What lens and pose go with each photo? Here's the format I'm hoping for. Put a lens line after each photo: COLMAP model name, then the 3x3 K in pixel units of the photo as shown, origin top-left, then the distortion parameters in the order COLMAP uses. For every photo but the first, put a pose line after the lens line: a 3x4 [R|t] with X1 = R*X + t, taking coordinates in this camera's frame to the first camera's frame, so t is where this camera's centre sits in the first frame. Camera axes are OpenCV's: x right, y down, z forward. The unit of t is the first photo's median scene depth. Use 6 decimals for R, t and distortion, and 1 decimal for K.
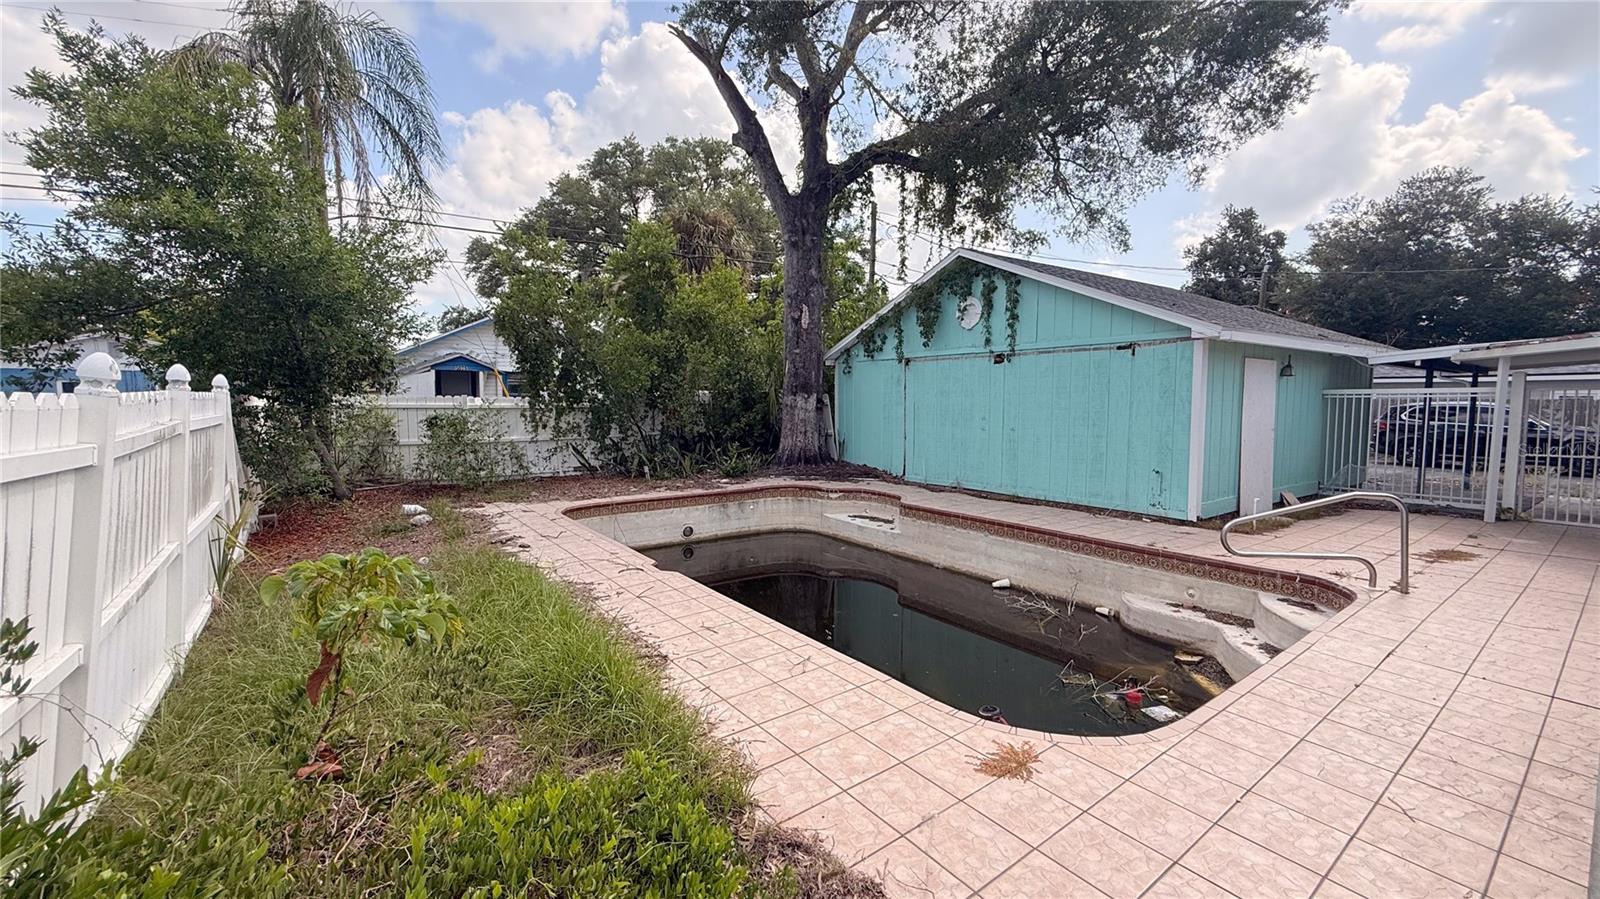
lens RADIAL K [[642.2, 0, 795.0], [0, 642.2, 451.8], [0, 0, 1]] dist [0.002382, -0.000879]
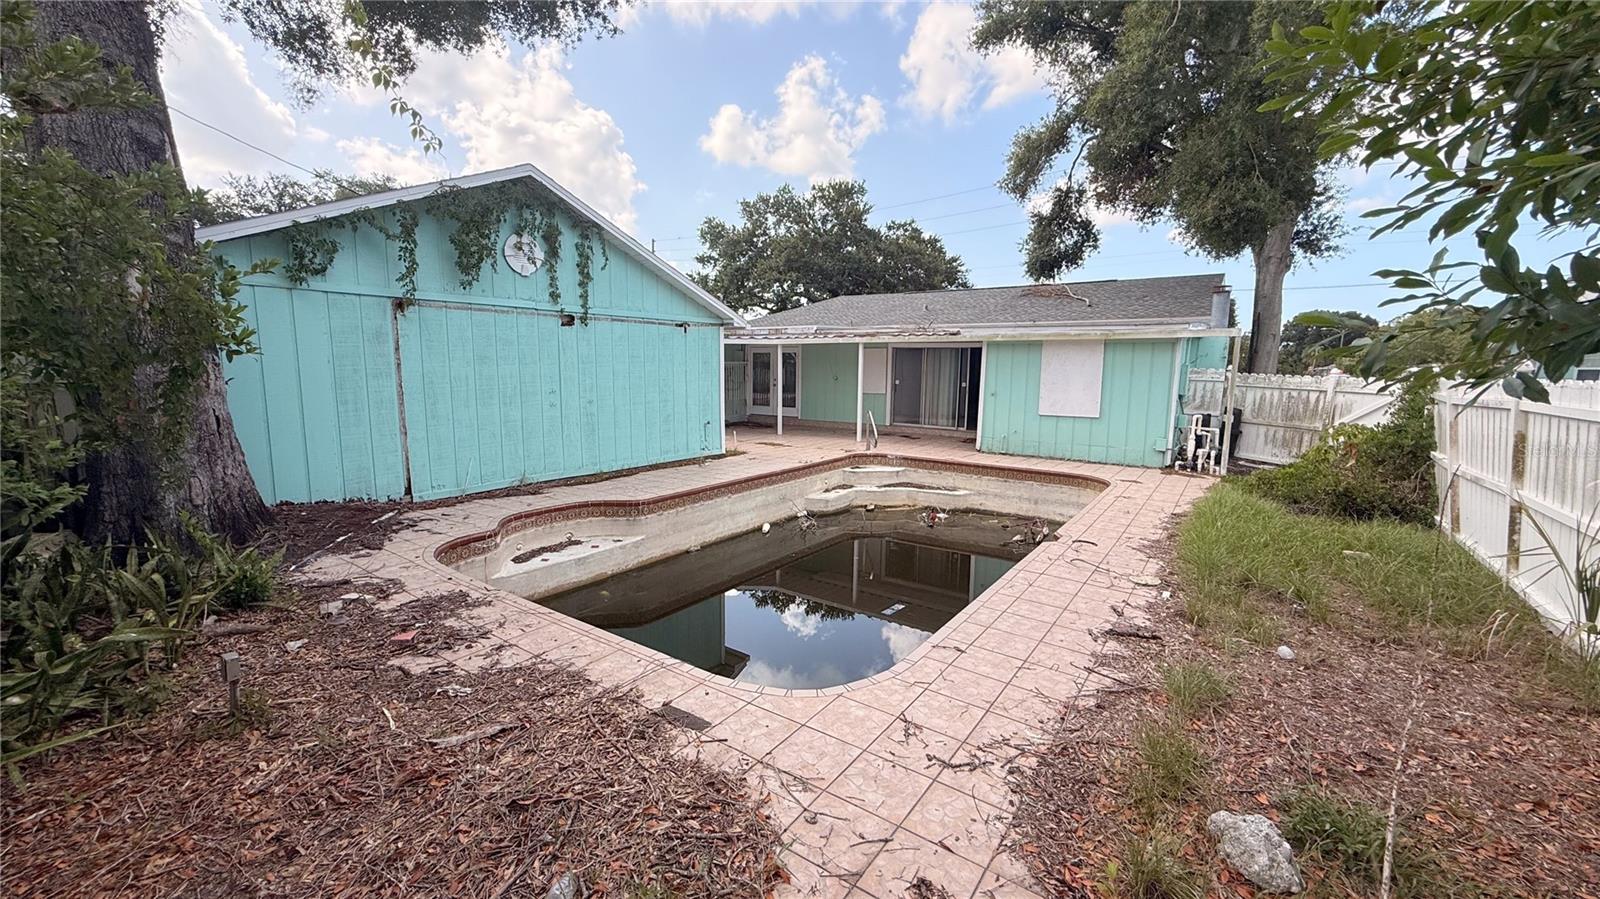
lens RADIAL K [[642.2, 0, 803.2], [0, 642.2, 451.7], [0, 0, 1]] dist [0.002382, -0.000879]
pose [[-0.327617, -0.129821, 0.935849, -0.579904], [0.066066, 0.984943, 0.159759, -0.085170], [-0.942498, 0.114167, -0.314107, 0.952822]]
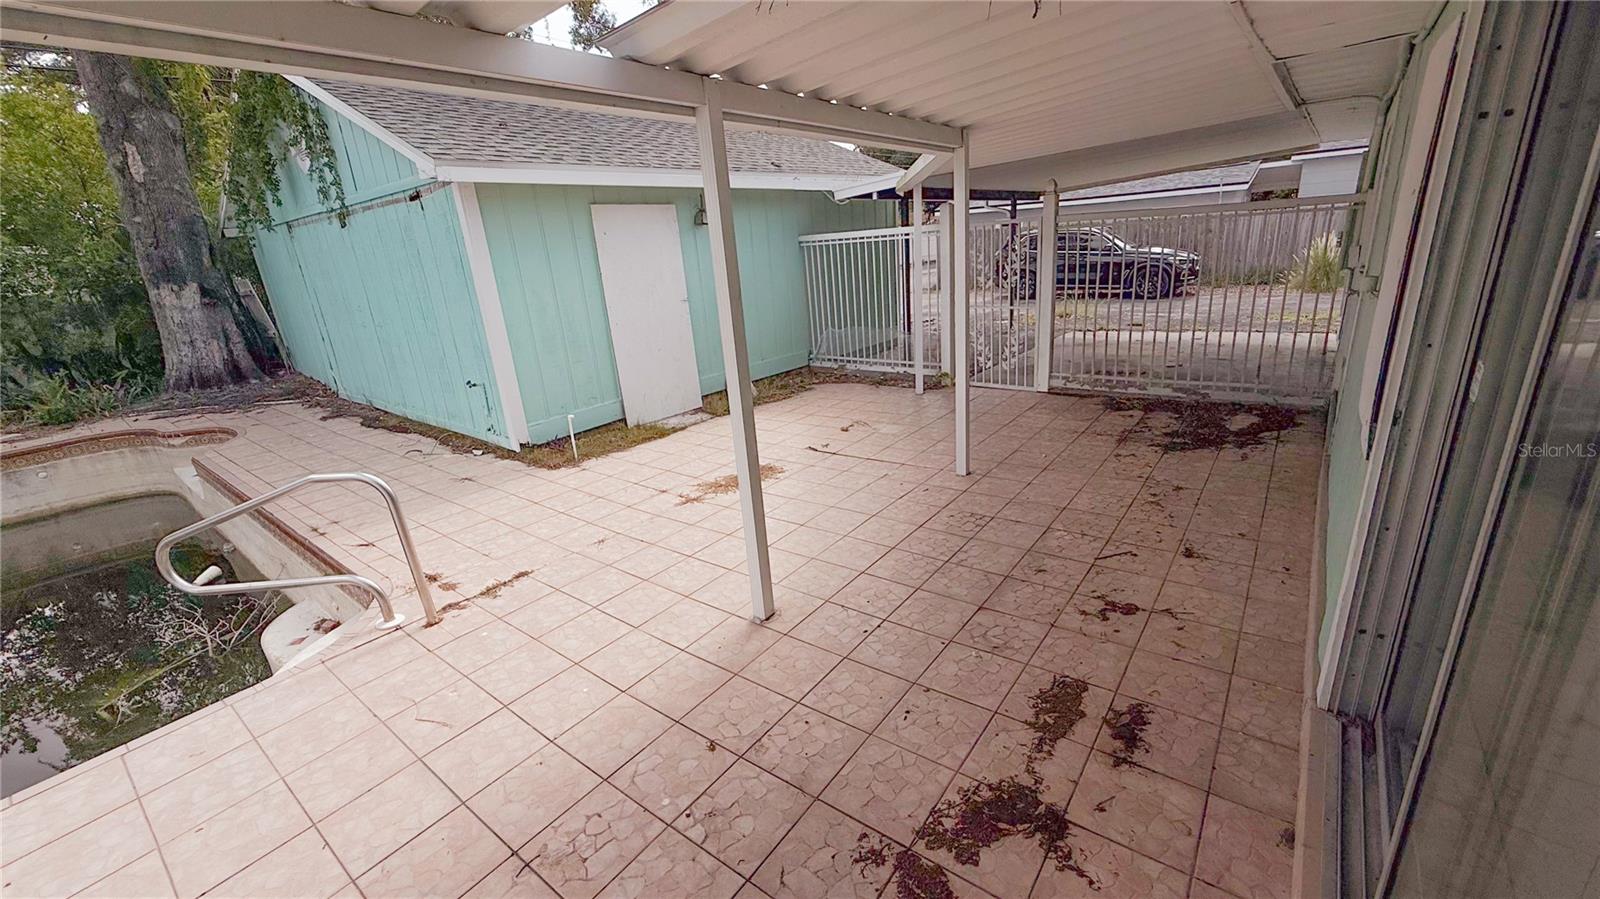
lens RADIAL K [[642.2, 0, 802.9], [0, 642.2, 451.1], [0, 0, 1]] dist [0.002382, -0.000879]
pose [[0.959132, -0.148227, 0.241029, 0.557794], [0.091113, 0.968231, 0.232868, -0.021443], [-0.267889, -0.201390, 0.942166, 0.177472]]
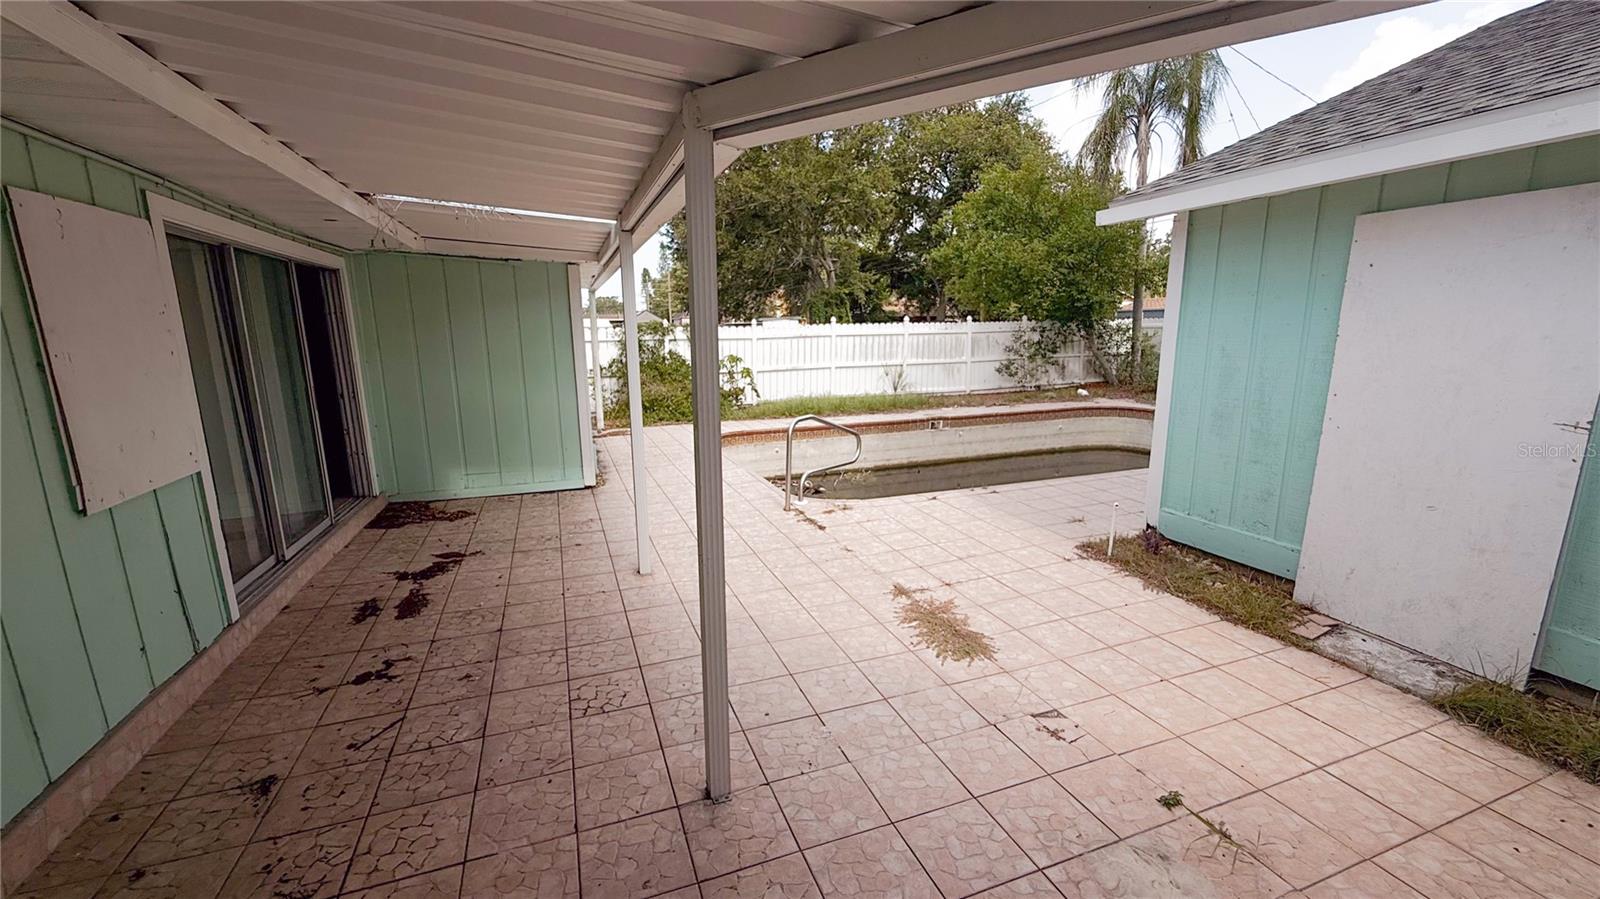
lens RADIAL K [[642.2, 0, 801.9], [0, 642.2, 457.6], [0, 0, 1]] dist [0.002382, -0.000879]
pose [[-0.270520, 0.199614, -0.941792, 0.927033], [-0.068499, 0.971797, 0.225649, -0.051500], [0.960274, 0.125554, -0.249218, 0.611075]]
